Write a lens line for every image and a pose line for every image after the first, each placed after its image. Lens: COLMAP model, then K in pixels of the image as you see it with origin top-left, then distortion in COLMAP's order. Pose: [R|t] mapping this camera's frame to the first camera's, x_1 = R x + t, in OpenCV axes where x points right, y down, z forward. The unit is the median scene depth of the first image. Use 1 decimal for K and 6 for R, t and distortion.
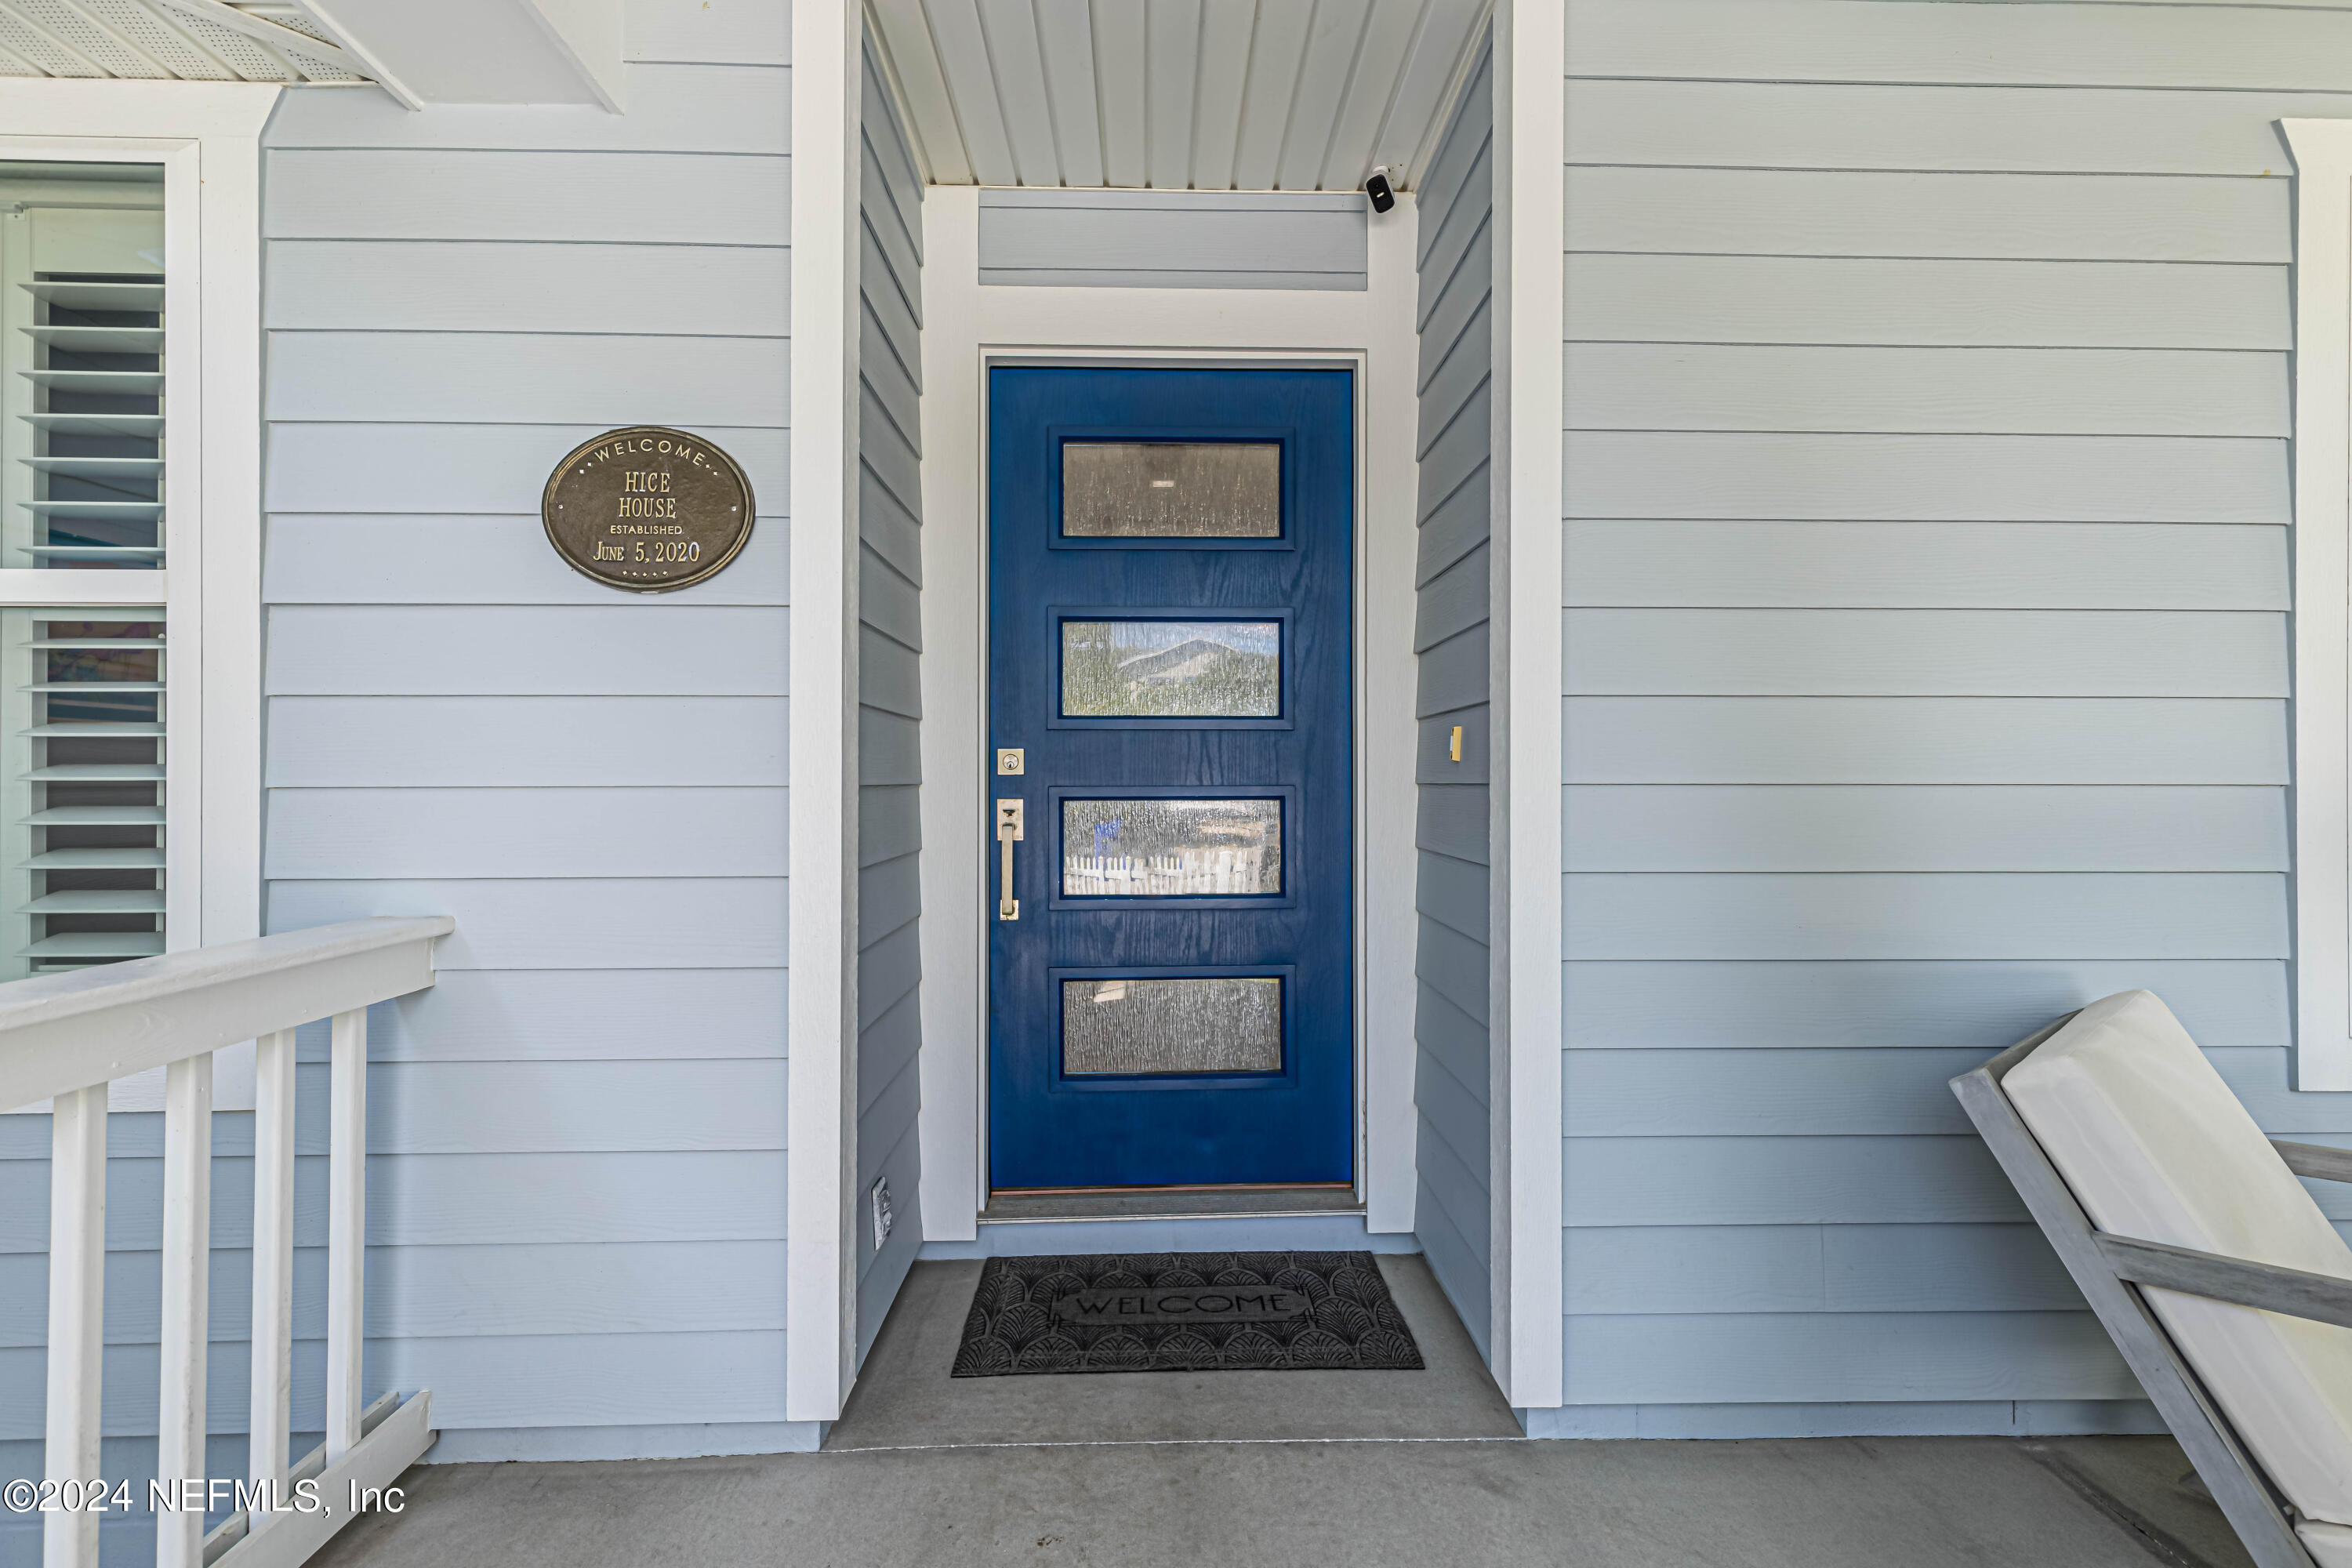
lens RADIAL K [[1039.6, 0, 1176.0], [0, 1039.6, 784.0], [0, 0, 1]] dist [-0.002209, -0.000165]
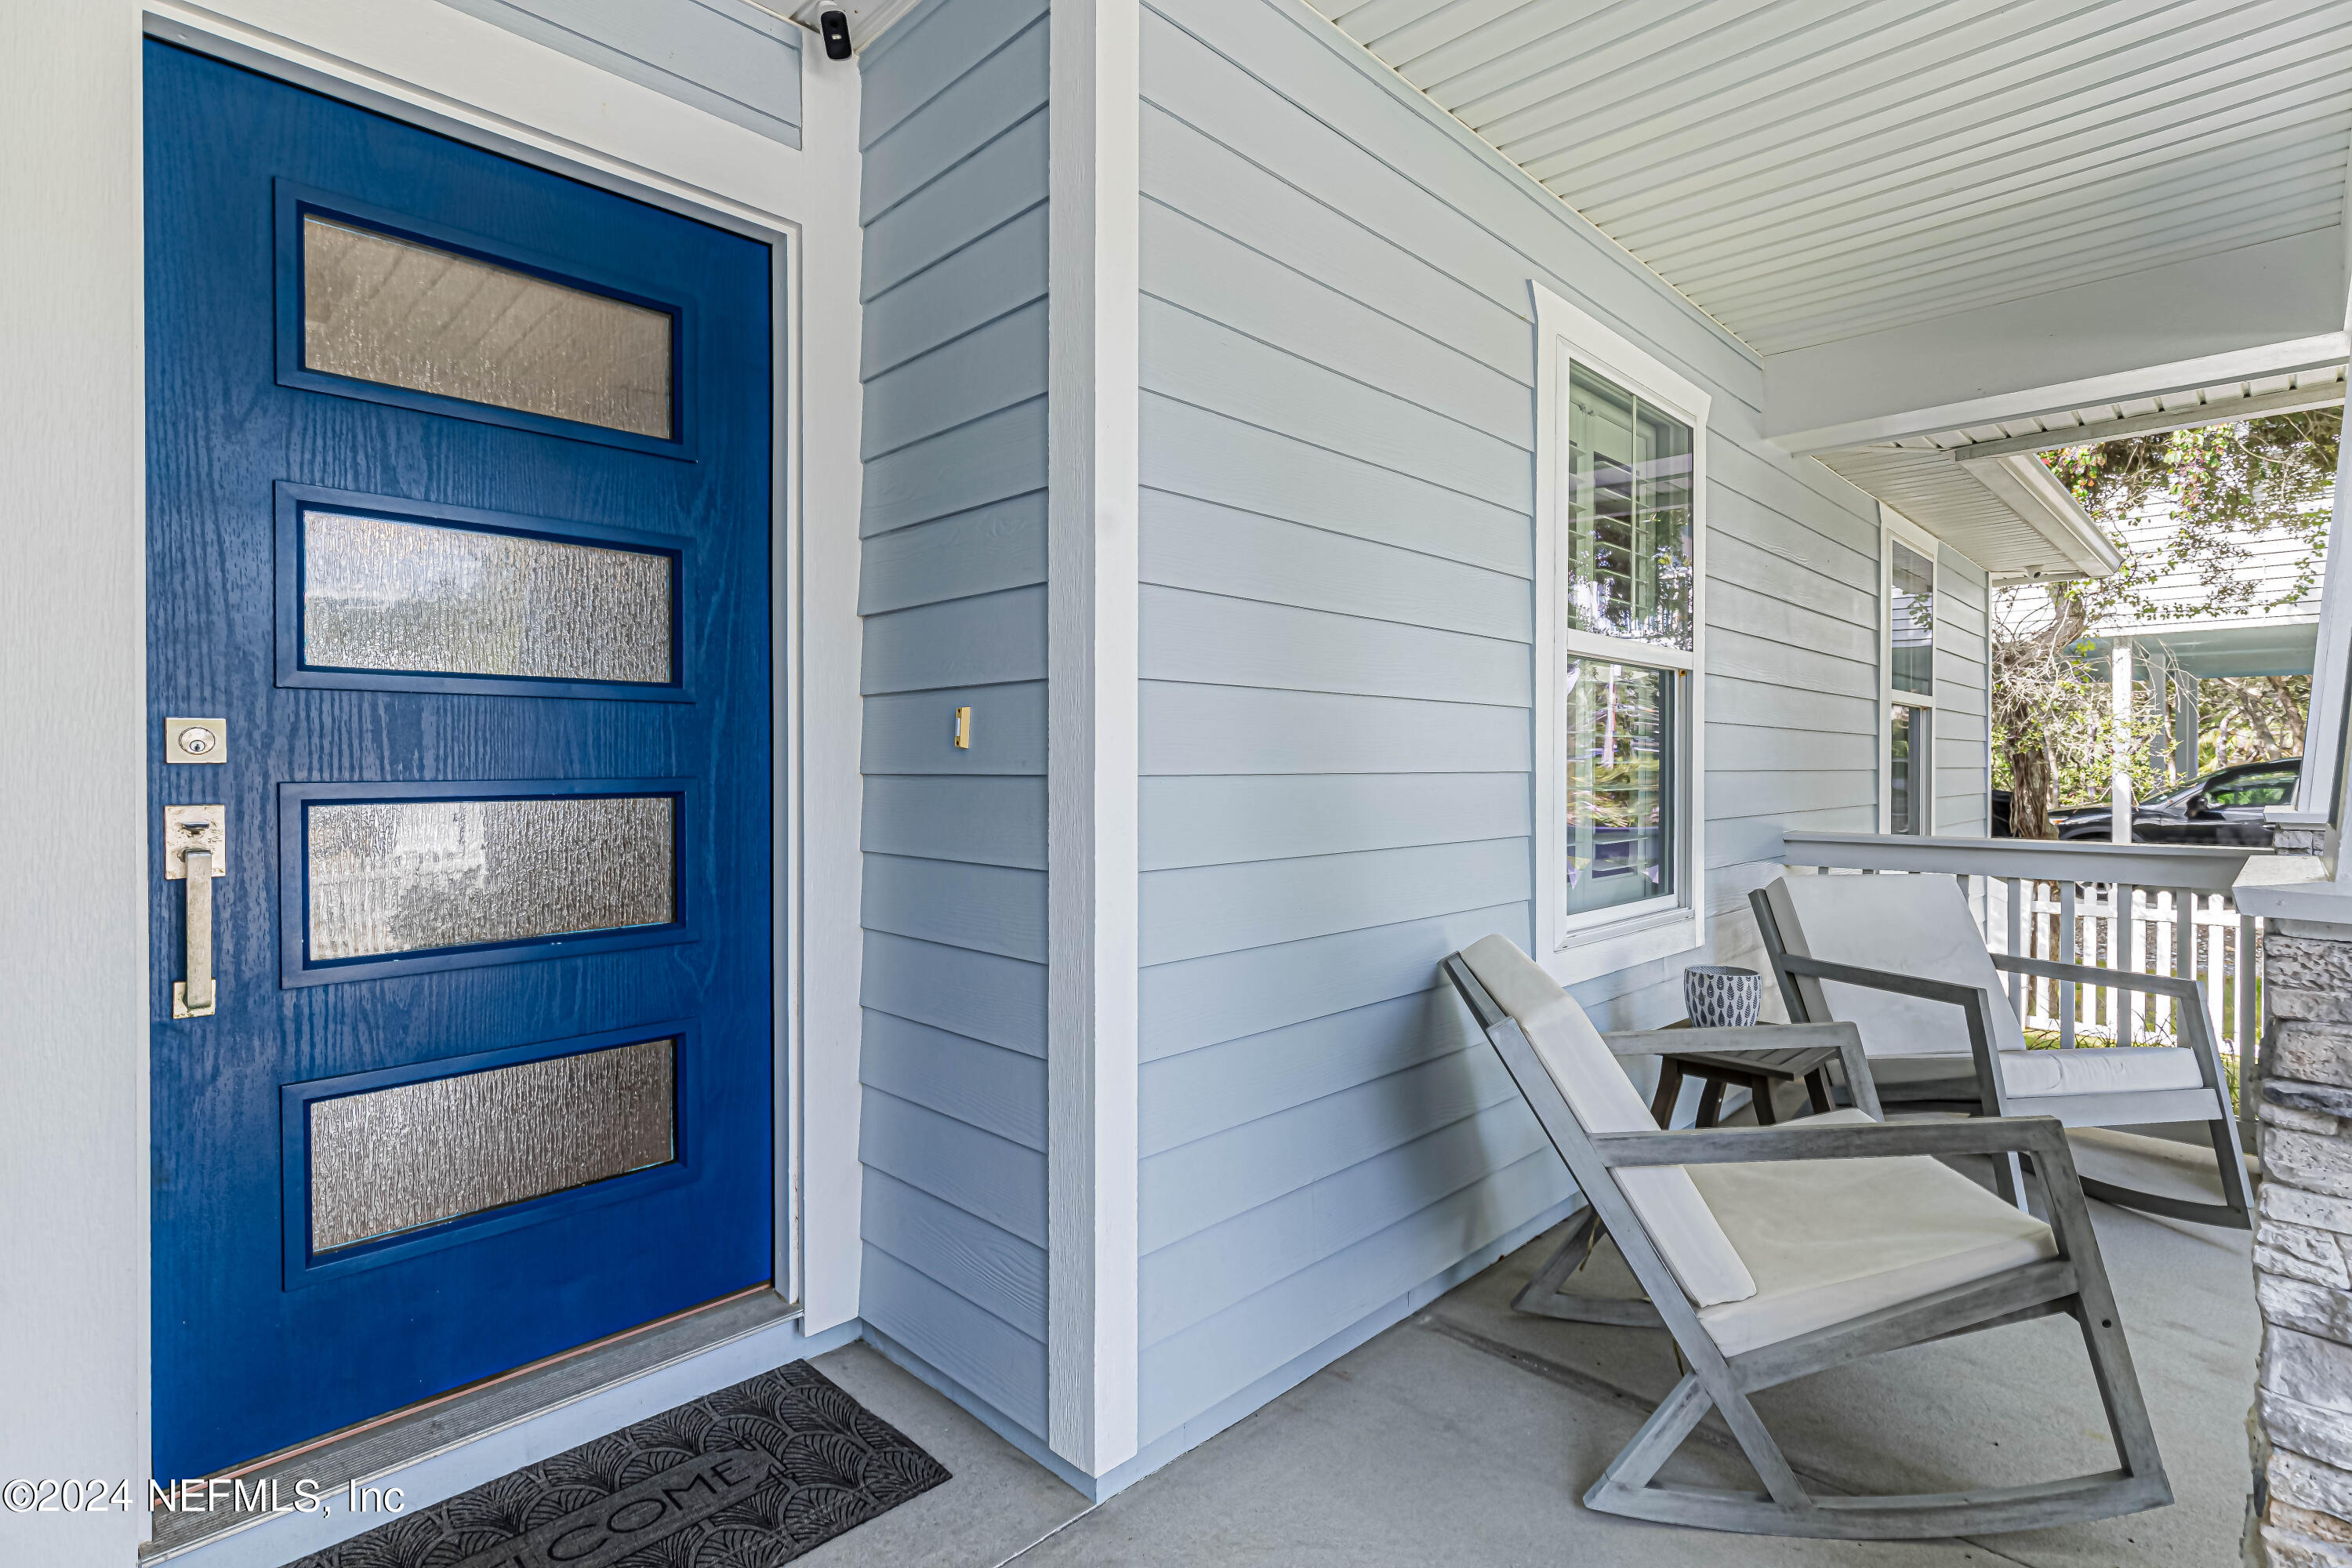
lens RADIAL K [[1111.8, 0, 1182.4], [0, 1111.8, 772.9], [0, 0, 1]] dist [-0.002724, 0.000406]
pose [[0.724399, -0.007203, 0.689343, -0.191517], [0.002760, 0.999968, 0.007548, -0.006709], [-0.689375, -0.003565, 0.724396, 0.184803]]
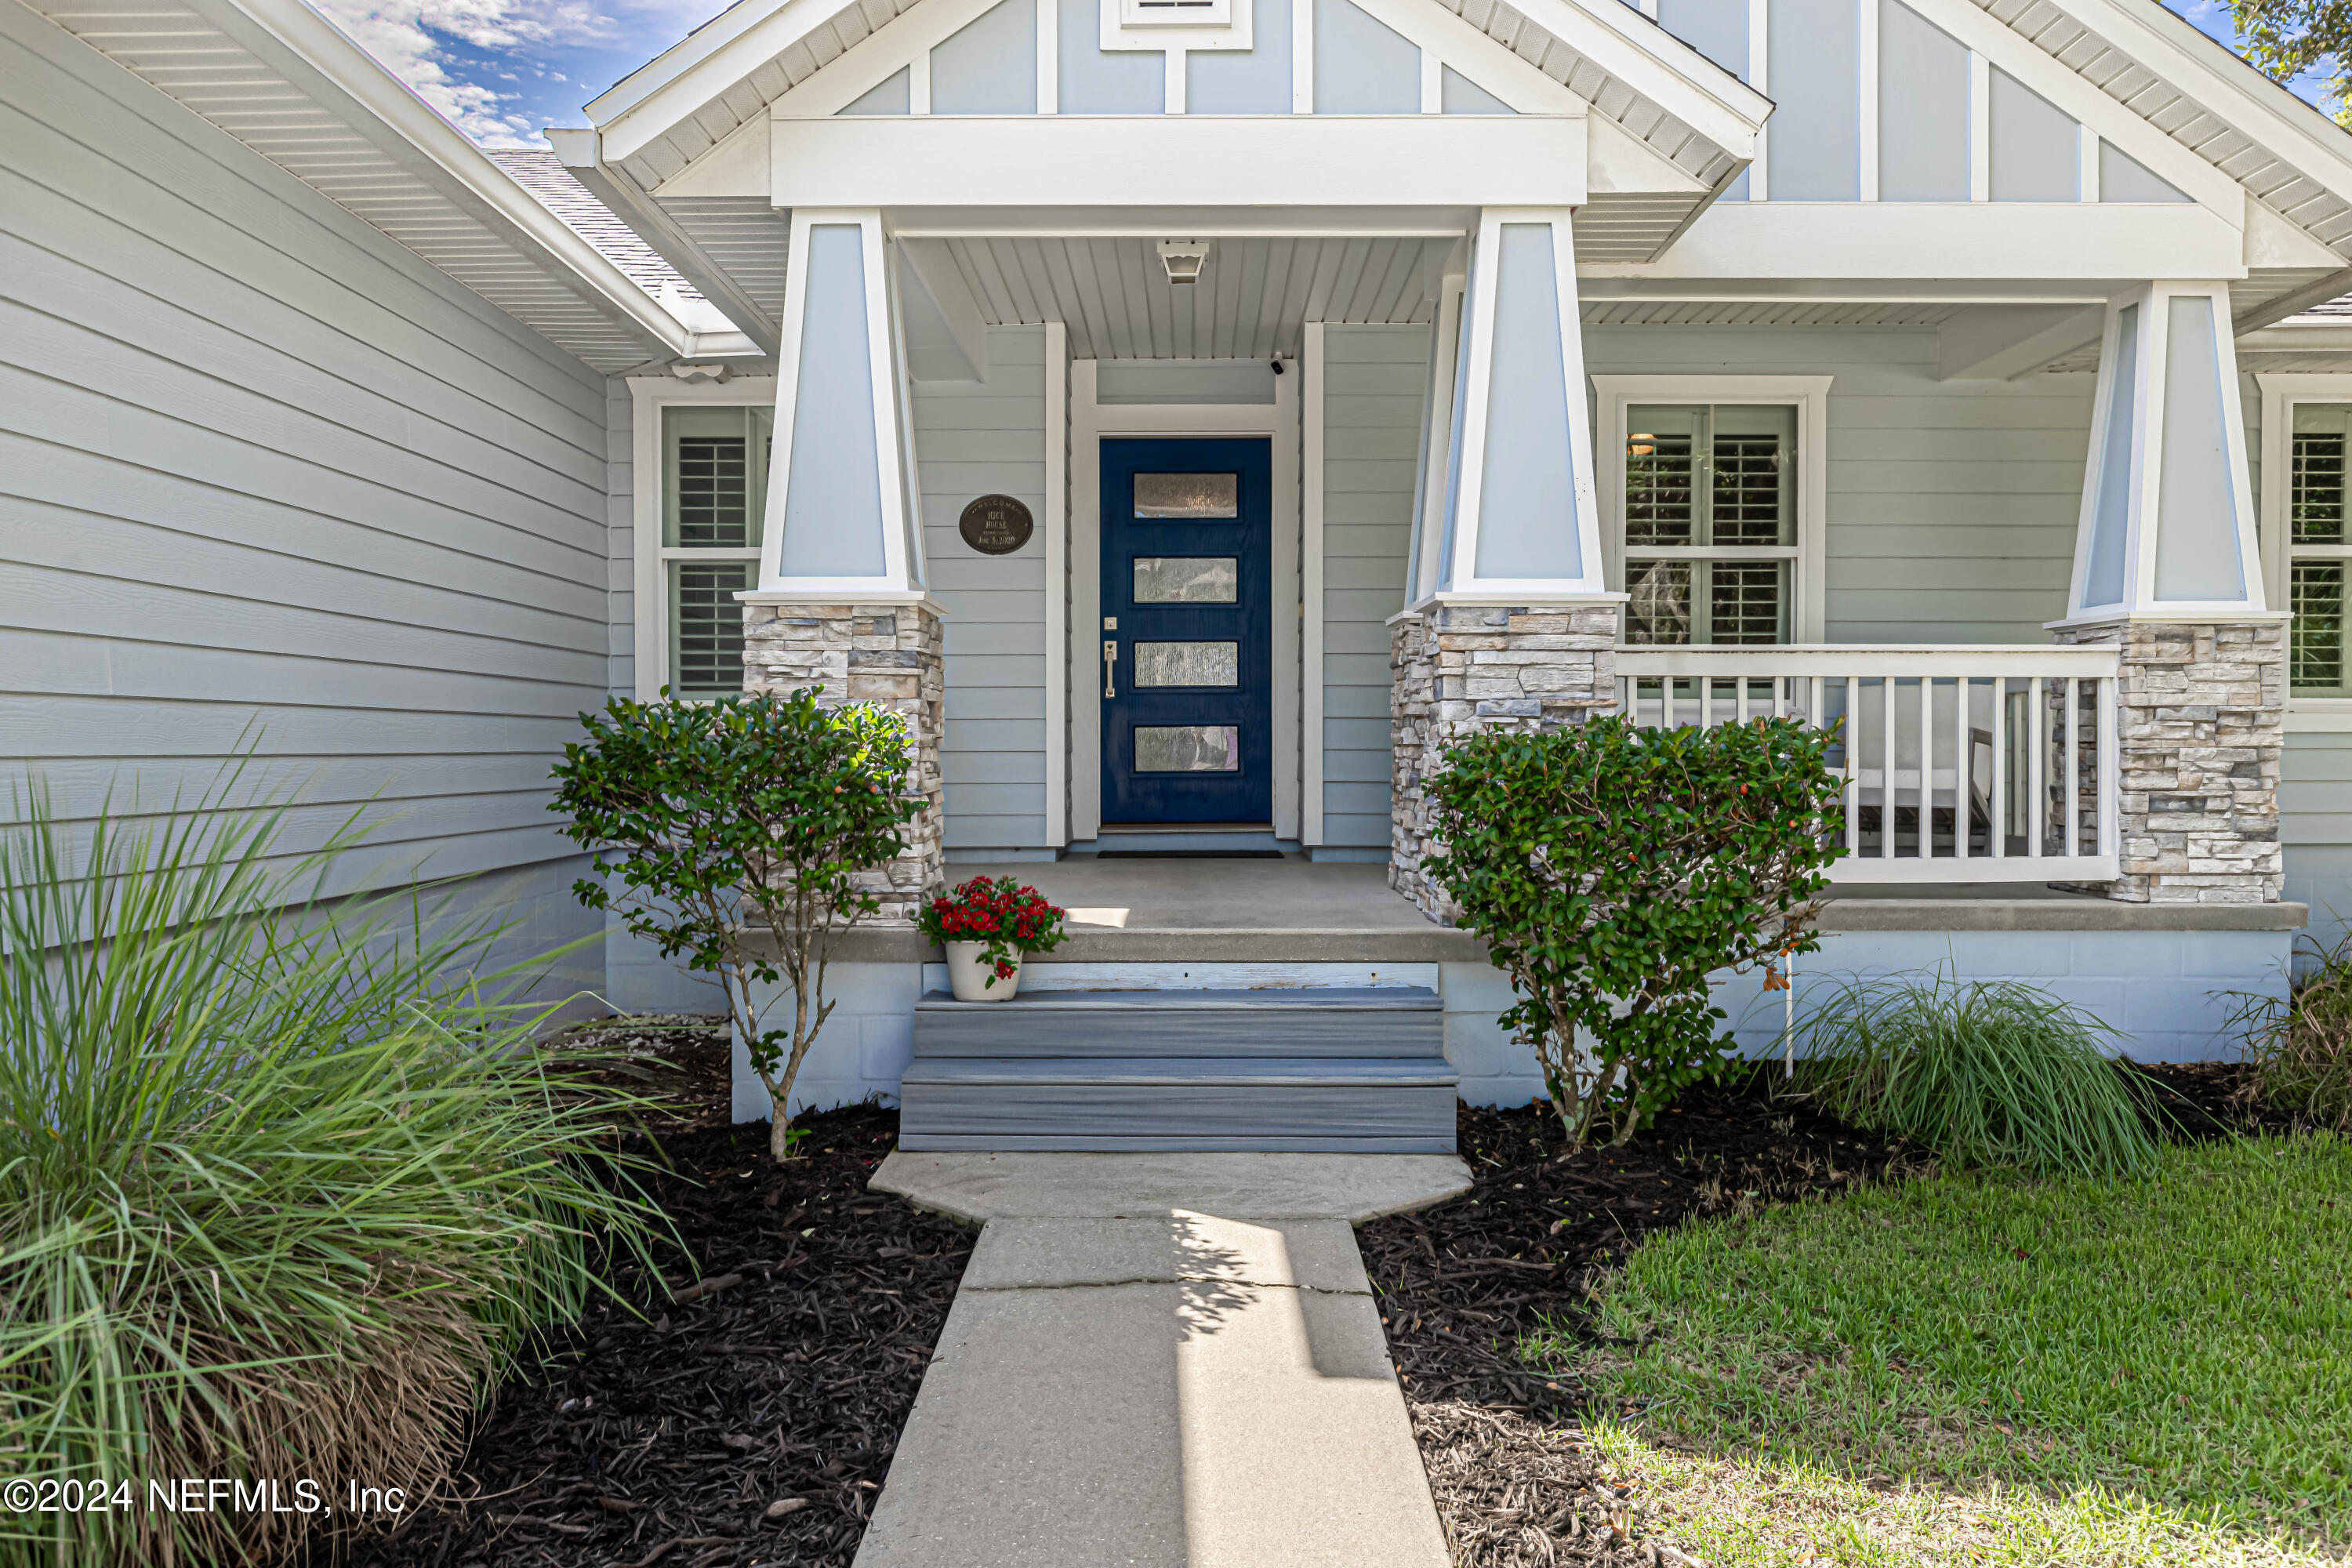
lens RADIAL K [[1613.8, 0, 1178.9], [0, 1613.8, 757.0], [0, 0, 1]] dist [0.009623, 0.002432]
pose [[0.999564, -0.002469, -0.029440, 0.079599], [0.002669, 0.999974, 0.006748, 0.235465], [0.029422, -0.006824, 0.999544, -2.359681]]
